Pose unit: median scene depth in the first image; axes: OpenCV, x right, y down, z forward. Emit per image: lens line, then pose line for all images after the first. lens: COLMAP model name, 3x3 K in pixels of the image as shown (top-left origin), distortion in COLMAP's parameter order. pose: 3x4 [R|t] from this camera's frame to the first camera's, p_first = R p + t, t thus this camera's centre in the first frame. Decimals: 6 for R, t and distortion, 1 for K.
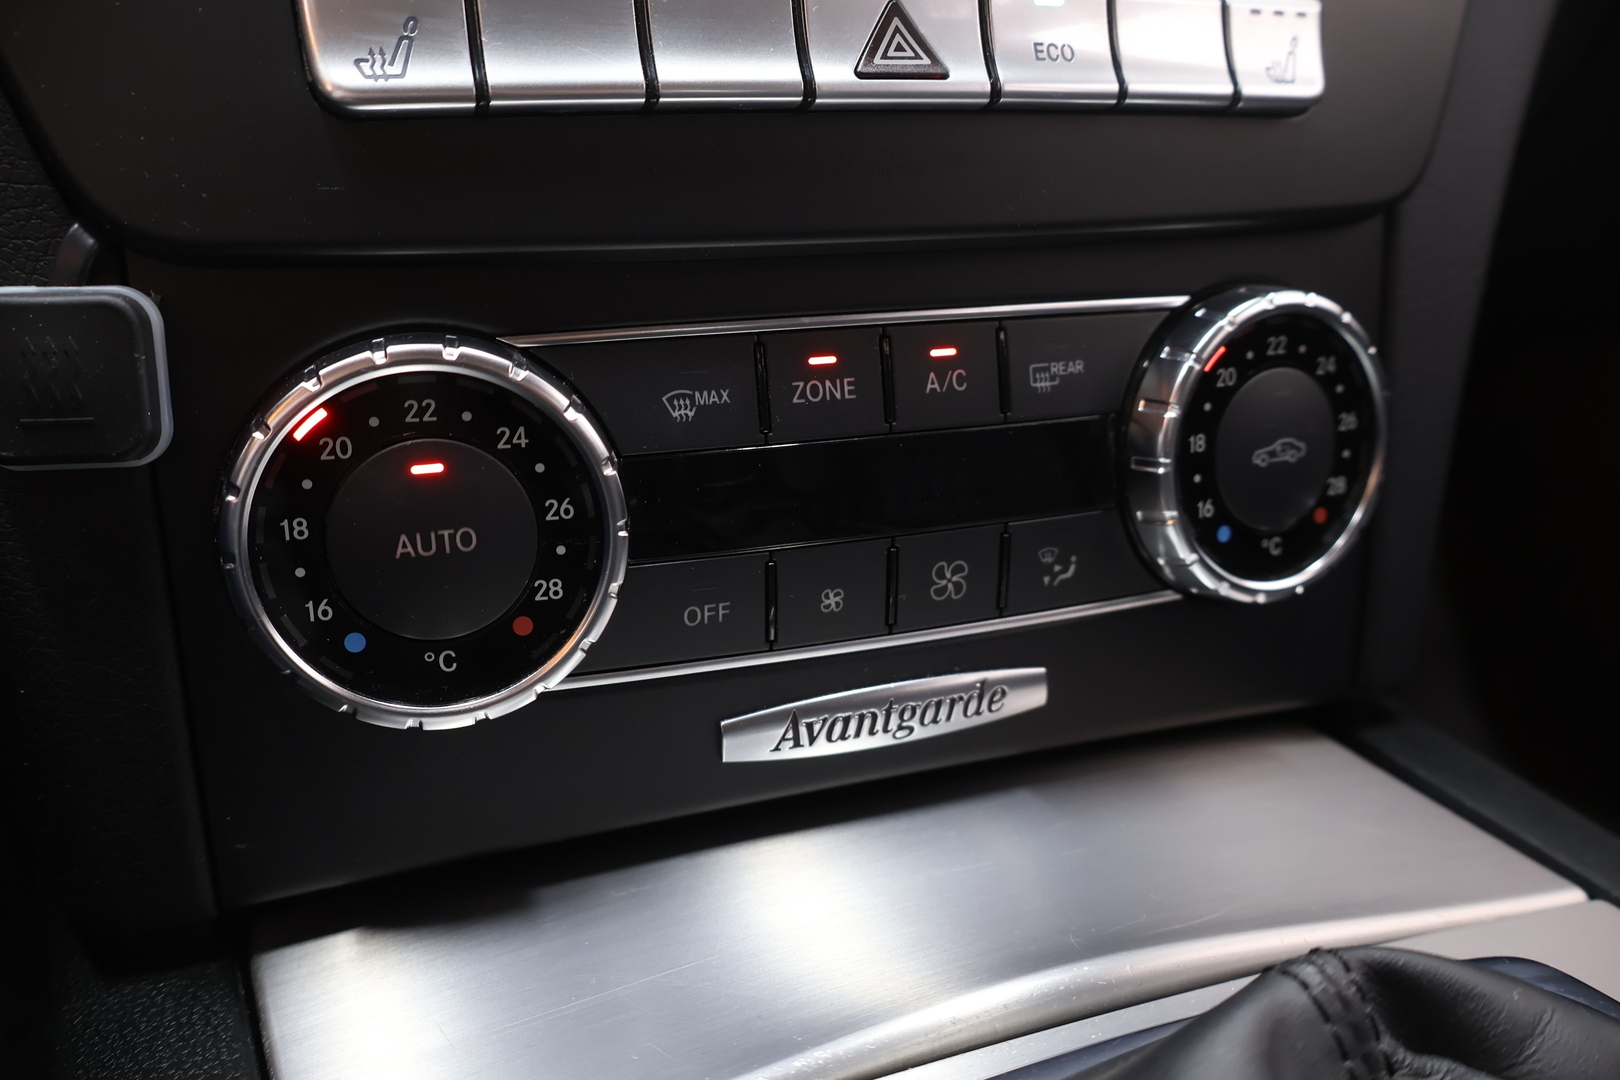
lens RADIAL K [[1343.2, 0, 820.2], [0, 1343.2, 501.8], [0, 0, 1]] dist [0.012263, -0.008662]
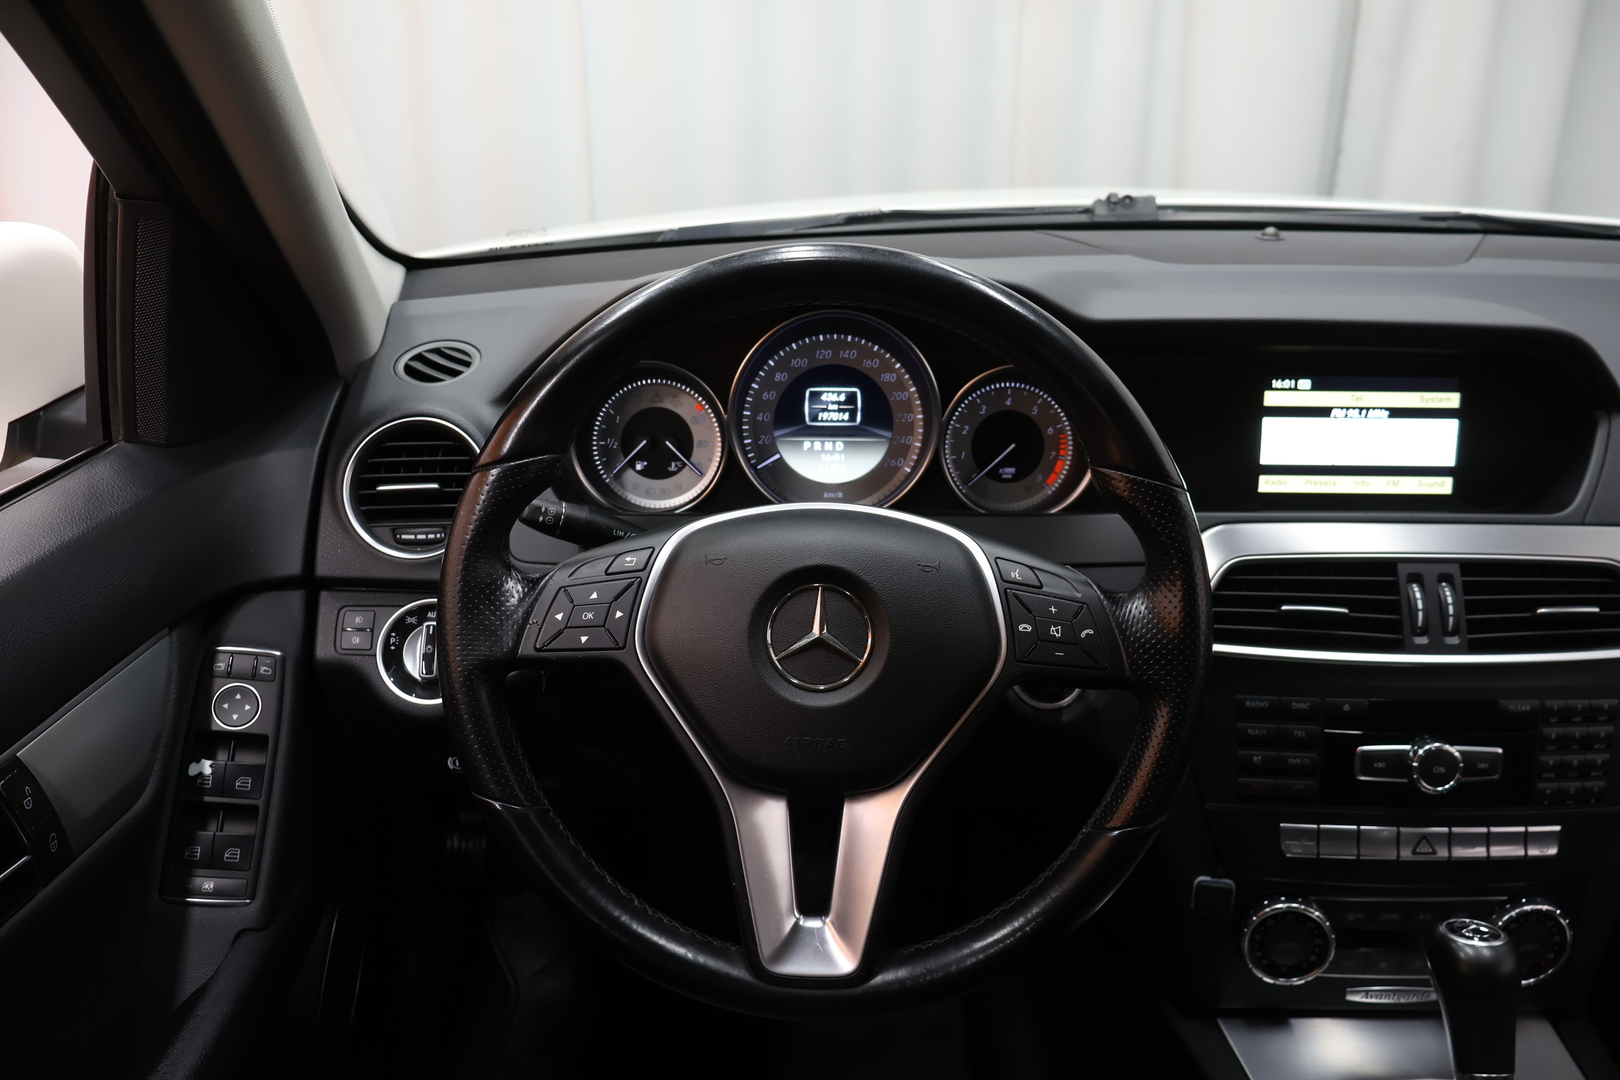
lens RADIAL K [[1343.2, 0, 817.6], [0, 1343.2, 545.2], [0, 0, 1]] dist [0.012263, -0.008662]
pose [[0.934398, 0.137168, -0.328763, -0.405908], [-0.108016, 0.988541, 0.105445, -1.363070], [0.339459, -0.063016, 0.938508, -3.102940]]
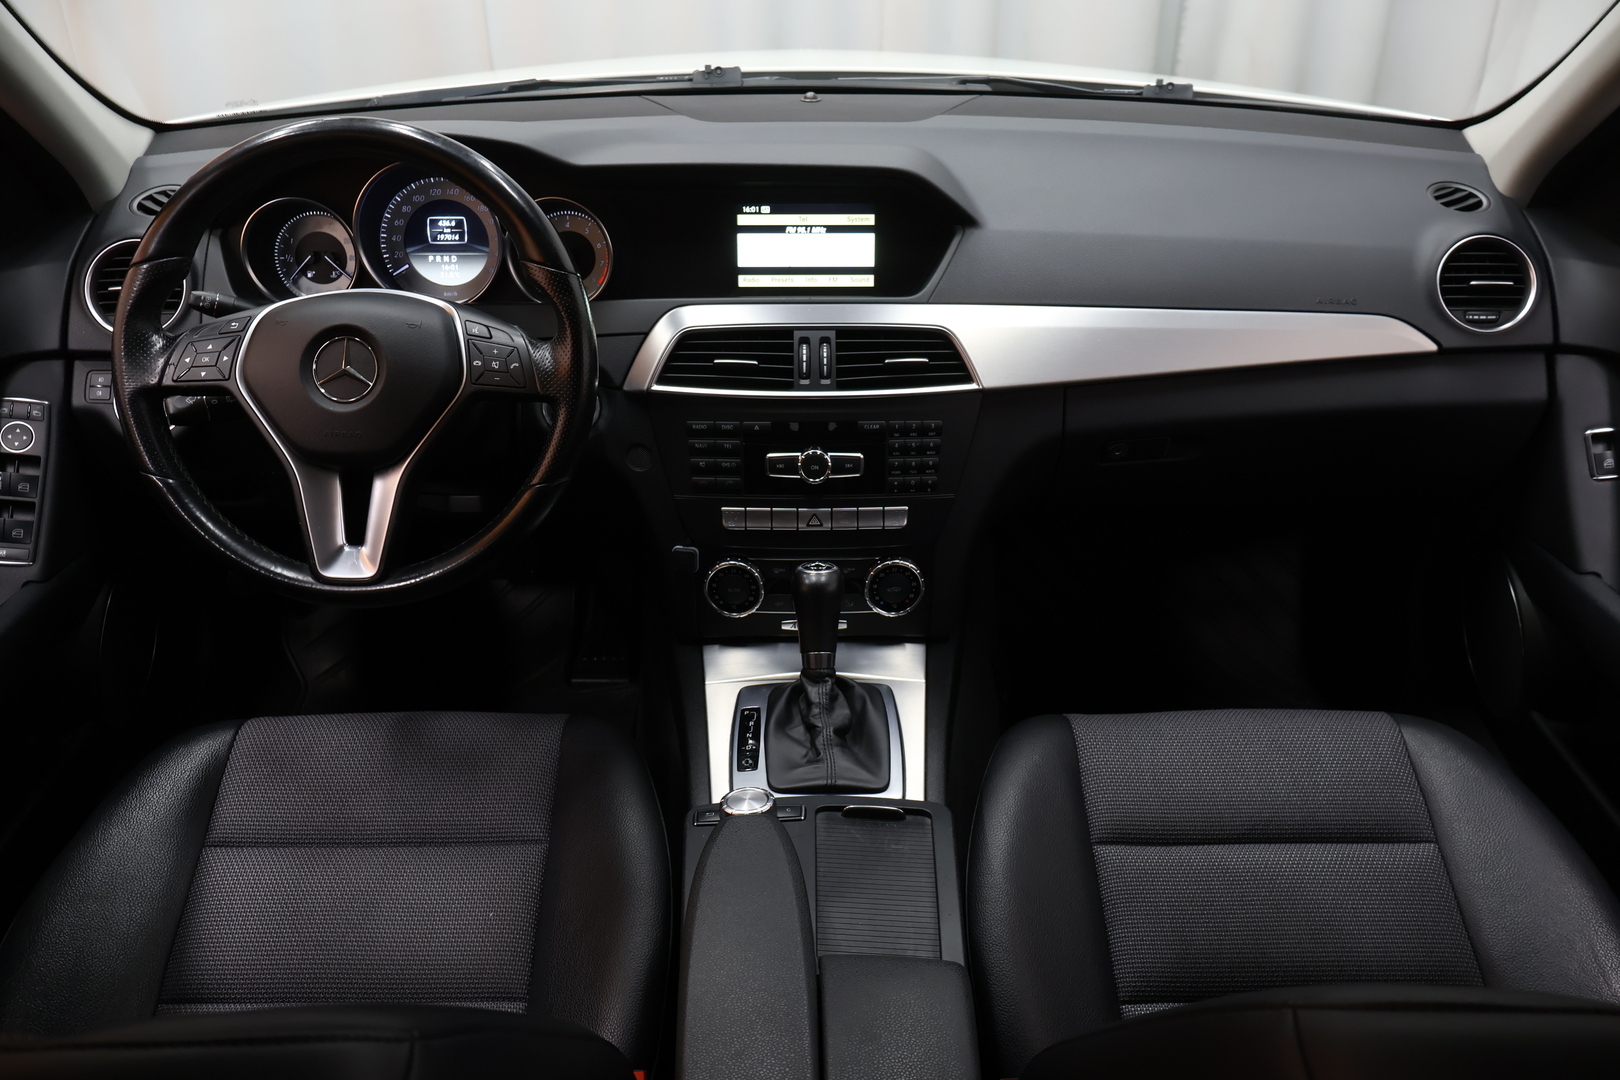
lens RADIAL K [[1343.2, 0, 798.3], [0, 1343.2, 527.5], [0, 0, 1]] dist [0.012263, -0.008662]
pose [[0.935008, 0.157576, -0.317694, 1.787469], [-0.095847, 0.974805, 0.201417, -1.419240], [0.341428, -0.157876, 0.926554, -4.302034]]
